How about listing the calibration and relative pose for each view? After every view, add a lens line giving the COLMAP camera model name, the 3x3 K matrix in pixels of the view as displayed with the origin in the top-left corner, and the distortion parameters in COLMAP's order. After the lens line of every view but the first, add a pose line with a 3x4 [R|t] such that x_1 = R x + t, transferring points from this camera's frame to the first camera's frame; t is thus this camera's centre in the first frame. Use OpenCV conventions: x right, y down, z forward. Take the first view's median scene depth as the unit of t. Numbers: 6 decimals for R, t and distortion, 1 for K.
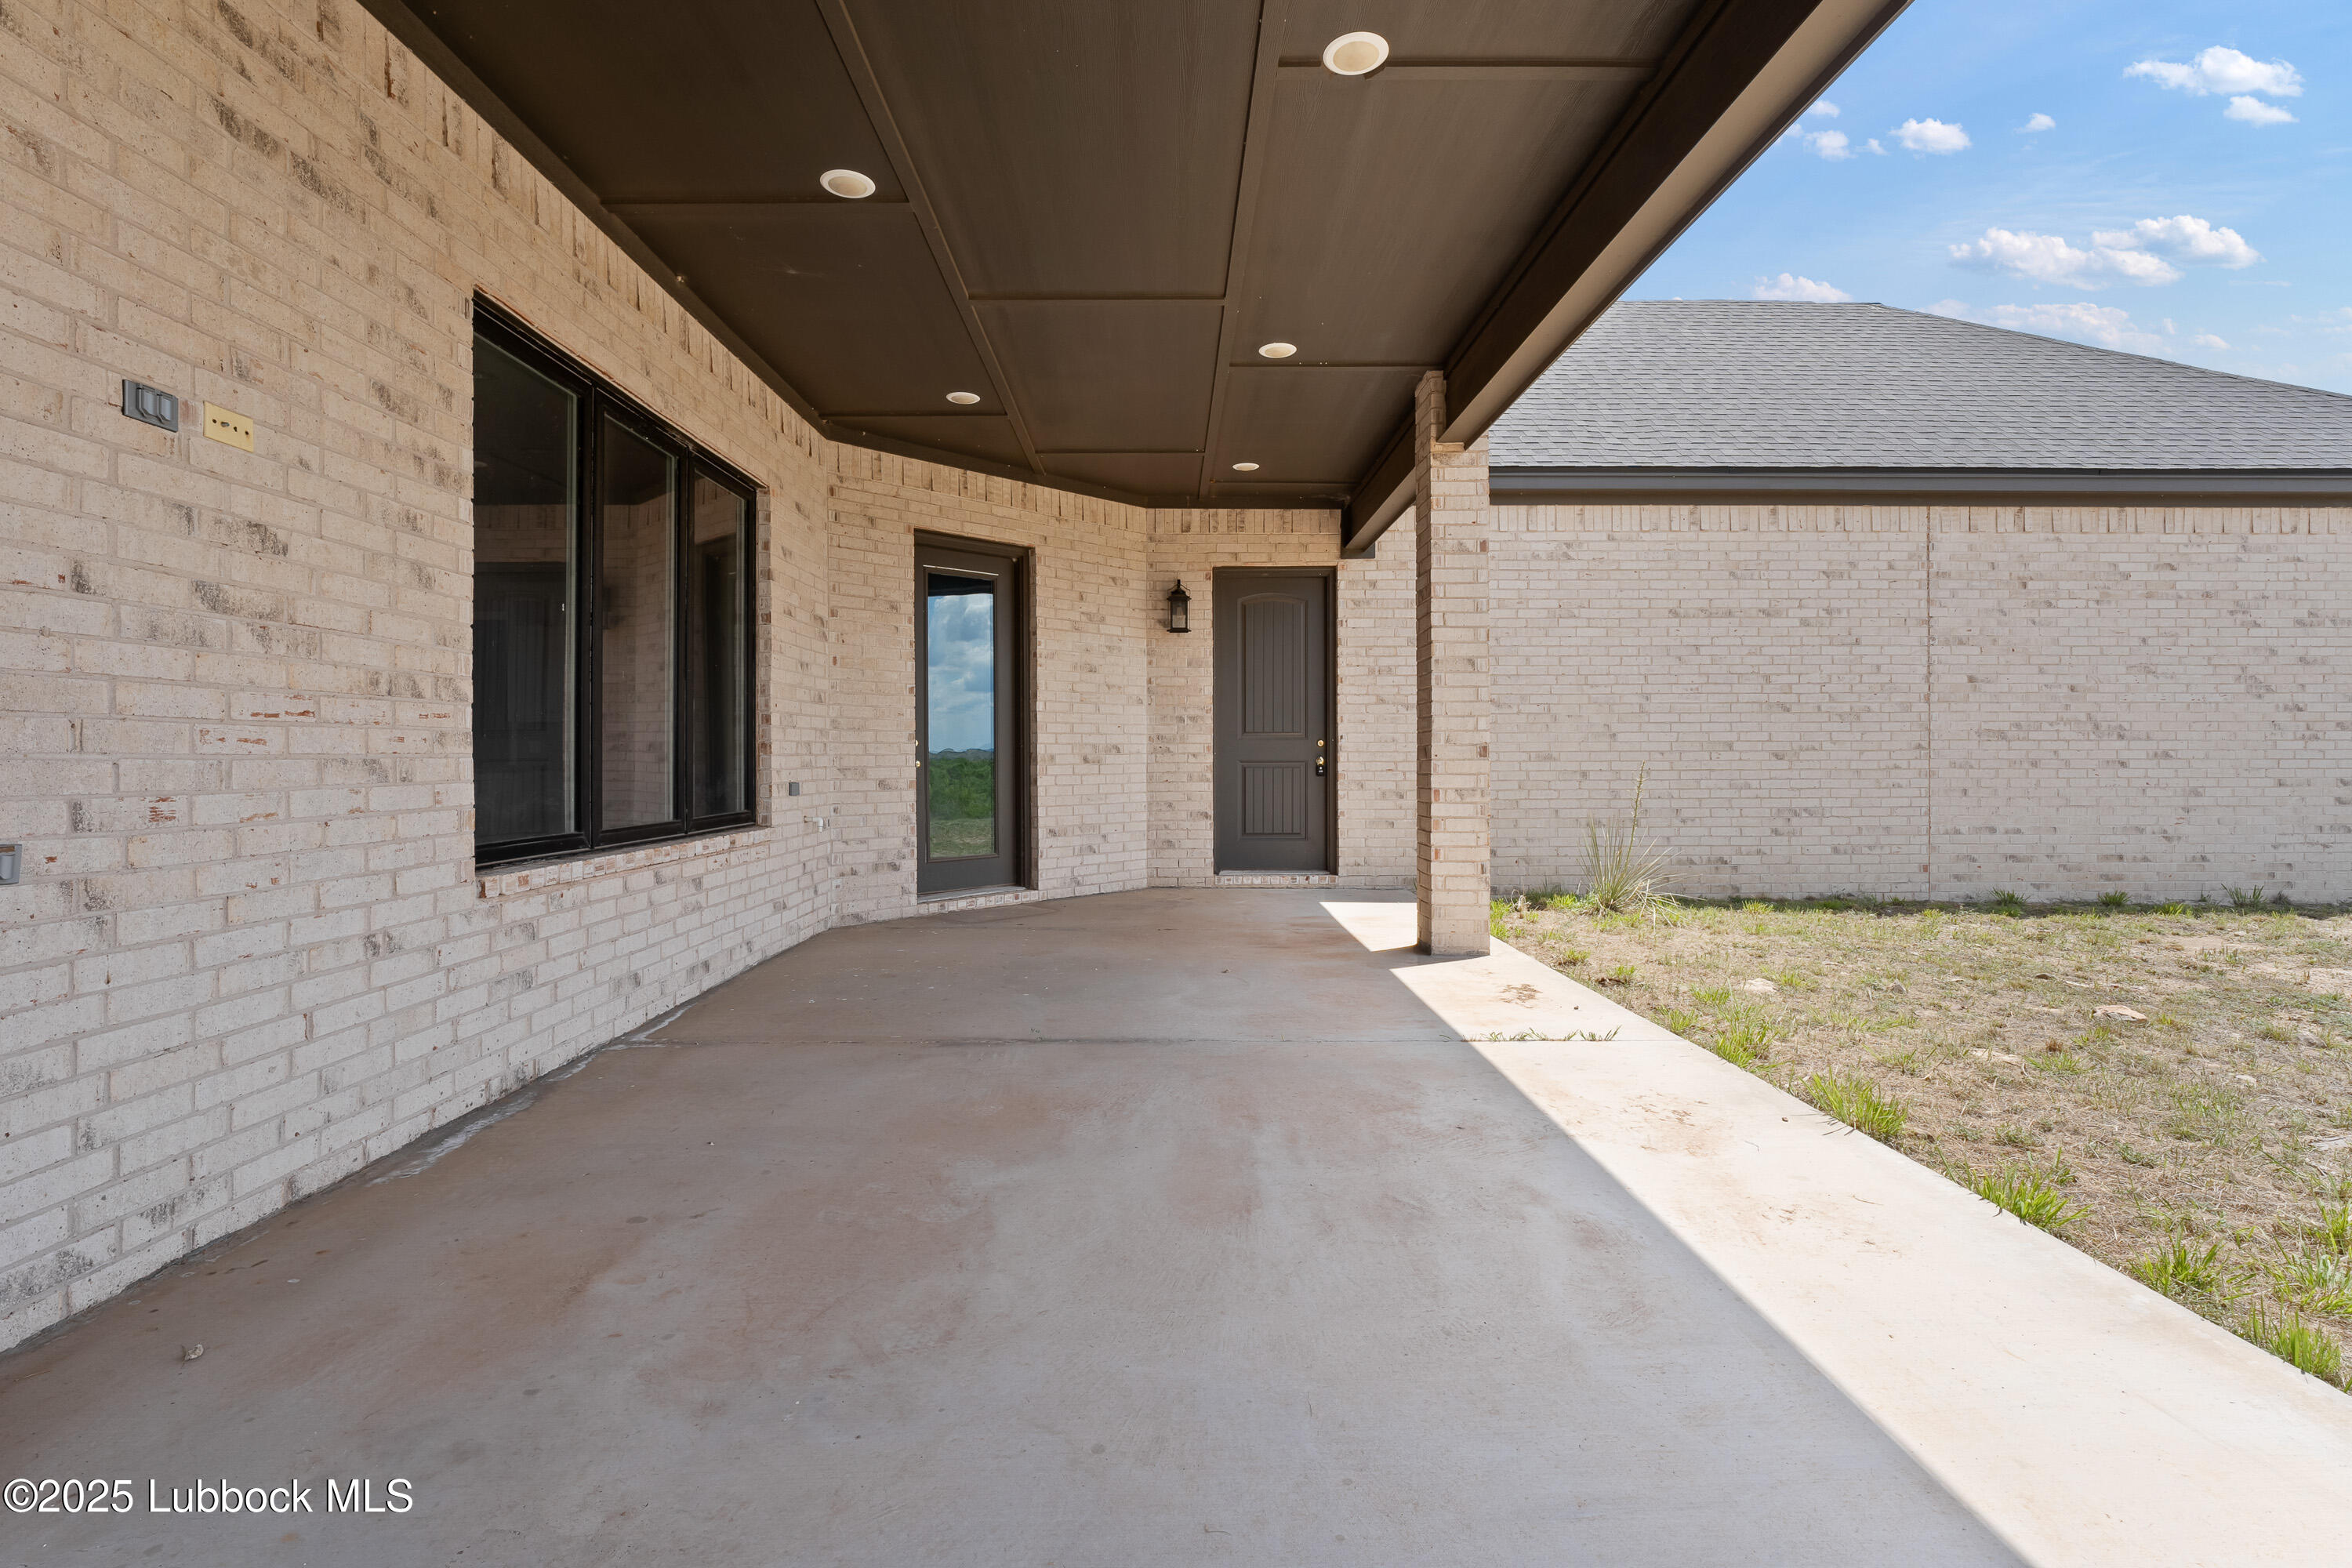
lens RADIAL K [[1033.4, 0, 1176.0], [0, 1033.4, 784.0], [0, 0, 1]] dist [-0.013484, 0.000062]
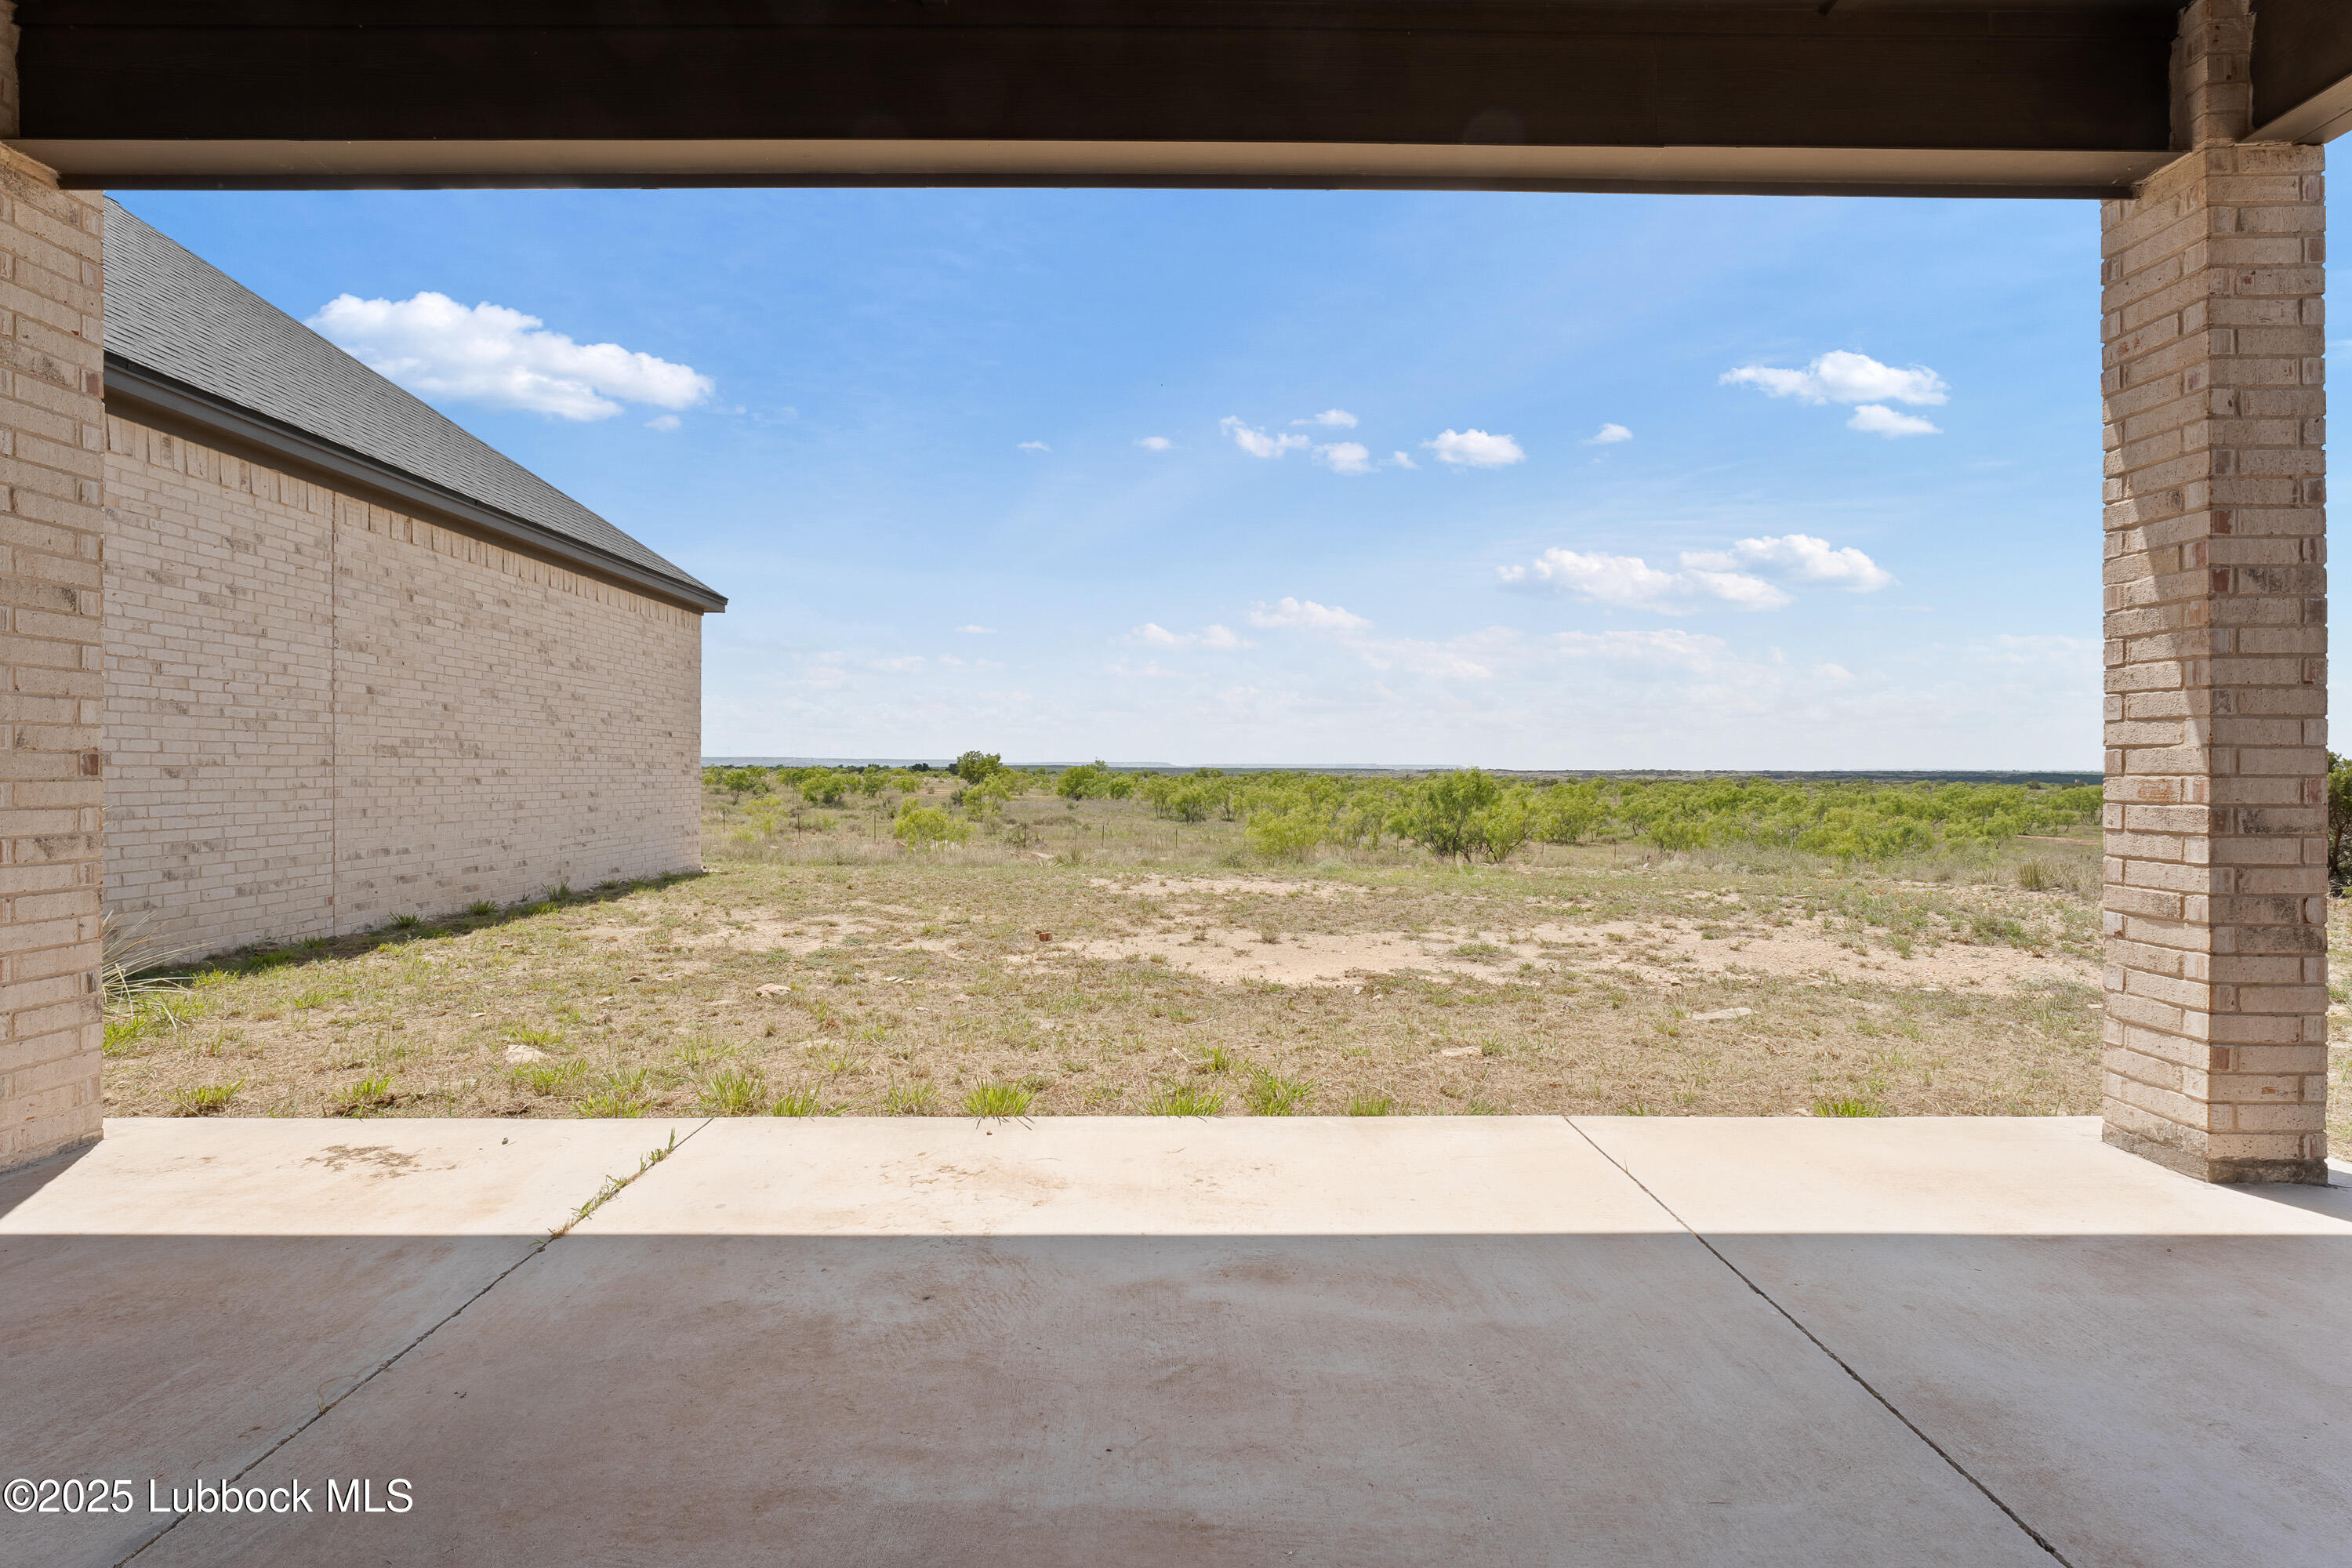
lens RADIAL K [[1033.4, 0, 1176.0], [0, 1033.4, 784.0], [0, 0, 1]] dist [-0.013484, 0.000062]
pose [[0.011098, -0.008508, 0.999902, -0.141290], [0.024639, 0.999663, 0.008233, -0.007416], [-0.999635, 0.024546, 0.011304, 0.267117]]
